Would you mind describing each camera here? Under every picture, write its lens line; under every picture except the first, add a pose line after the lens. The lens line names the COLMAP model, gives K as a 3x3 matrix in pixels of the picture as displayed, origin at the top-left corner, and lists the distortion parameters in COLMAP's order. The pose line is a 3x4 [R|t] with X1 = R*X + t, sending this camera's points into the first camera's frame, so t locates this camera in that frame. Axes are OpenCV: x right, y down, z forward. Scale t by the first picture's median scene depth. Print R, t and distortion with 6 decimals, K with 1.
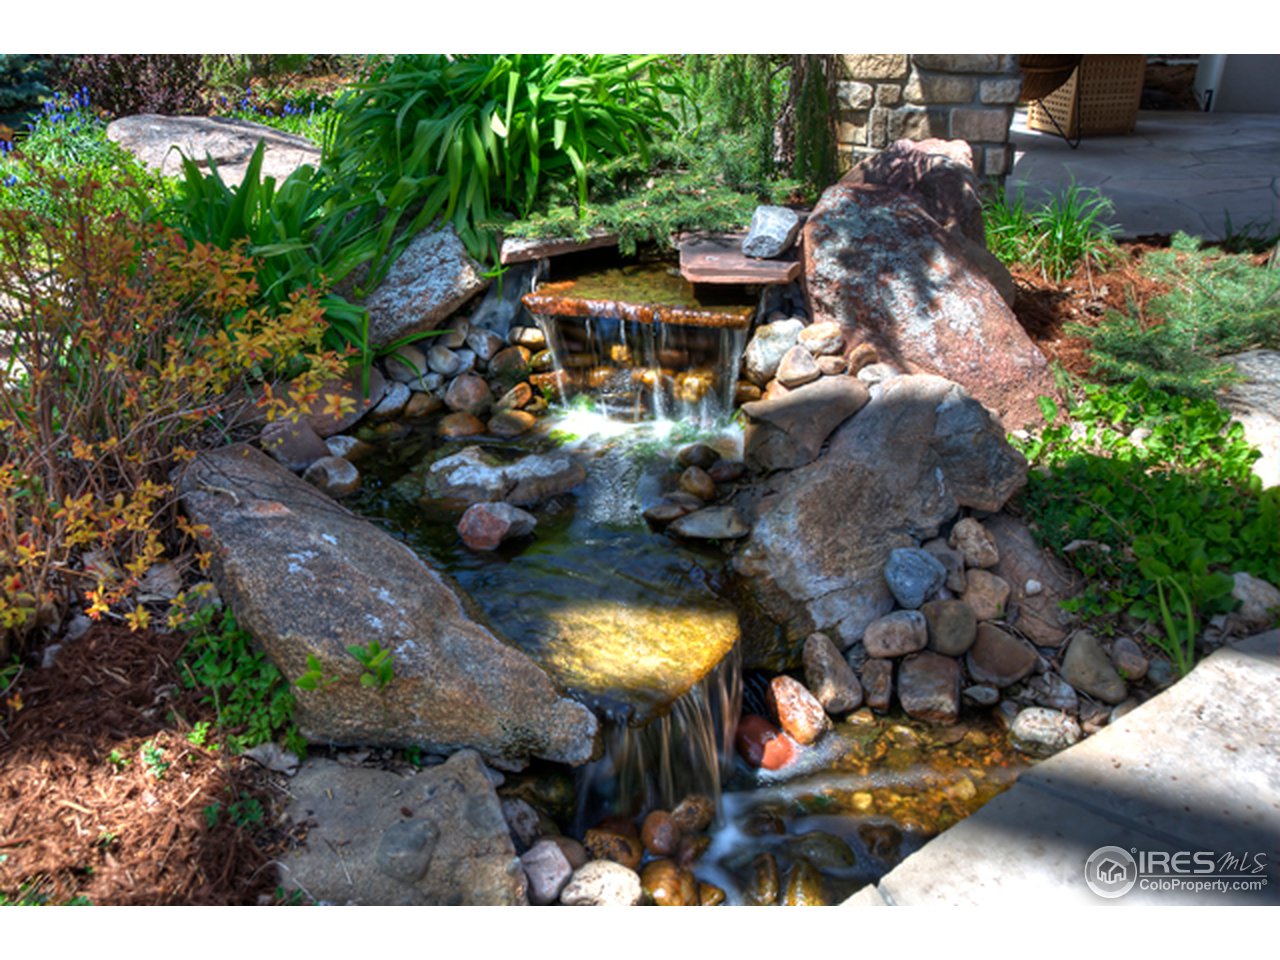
lens RADIAL K [[1232.5, 0, 640.0], [0, 1232.5, 480.0], [0, 0, 1]] dist [-0.007751, 0.001720]
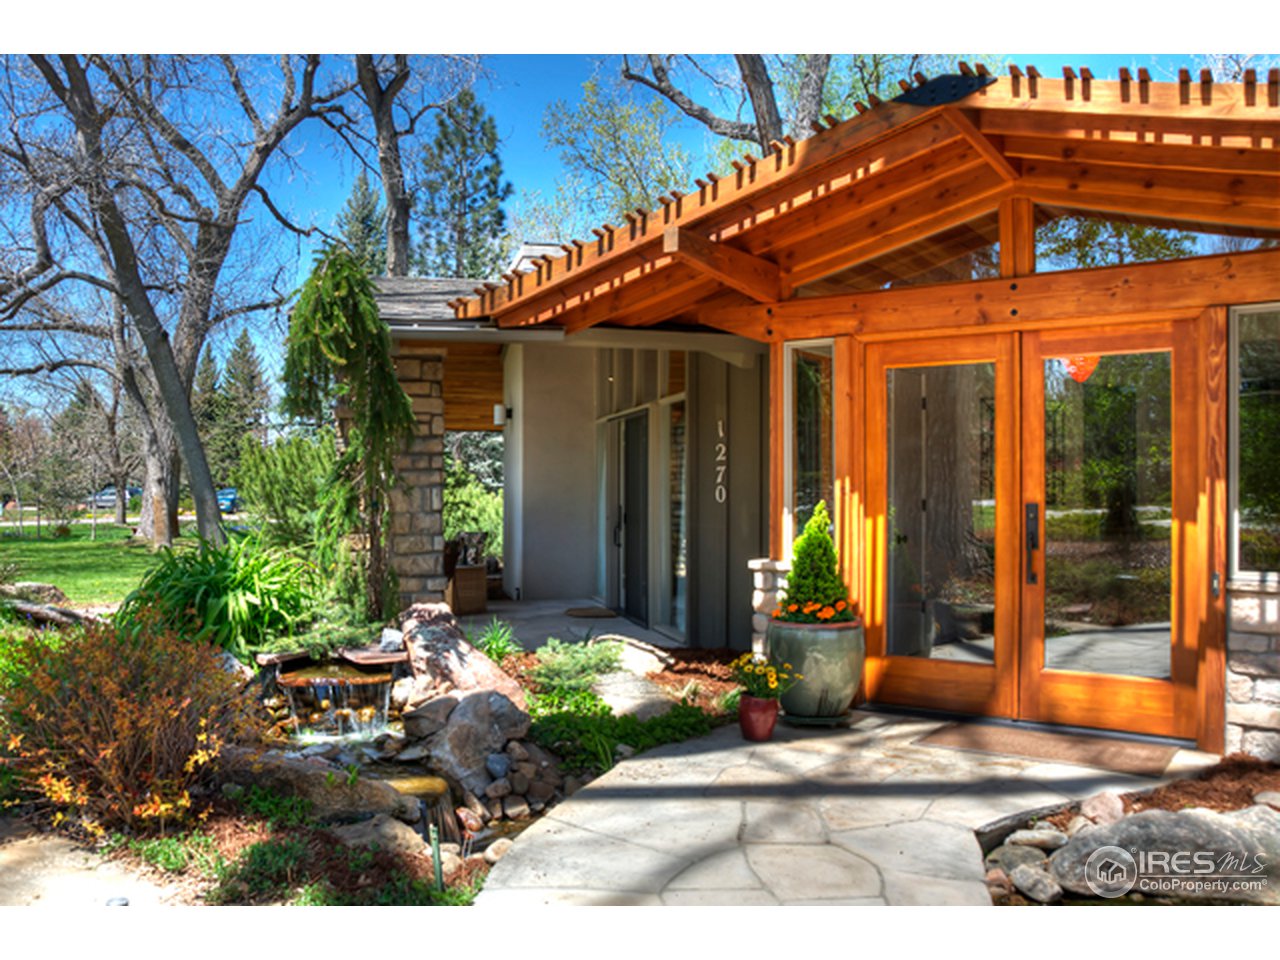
lens RADIAL K [[2557.5, 0, 640.0], [0, 2557.5, 480.0], [0, 0, 1]] dist [-0.005201, -0.025986]
pose [[0.837566, -0.009275, 0.546258, -1.918168], [0.225403, 0.916661, -0.330041, 1.085719], [-0.497672, 0.399559, 0.769854, -2.689086]]
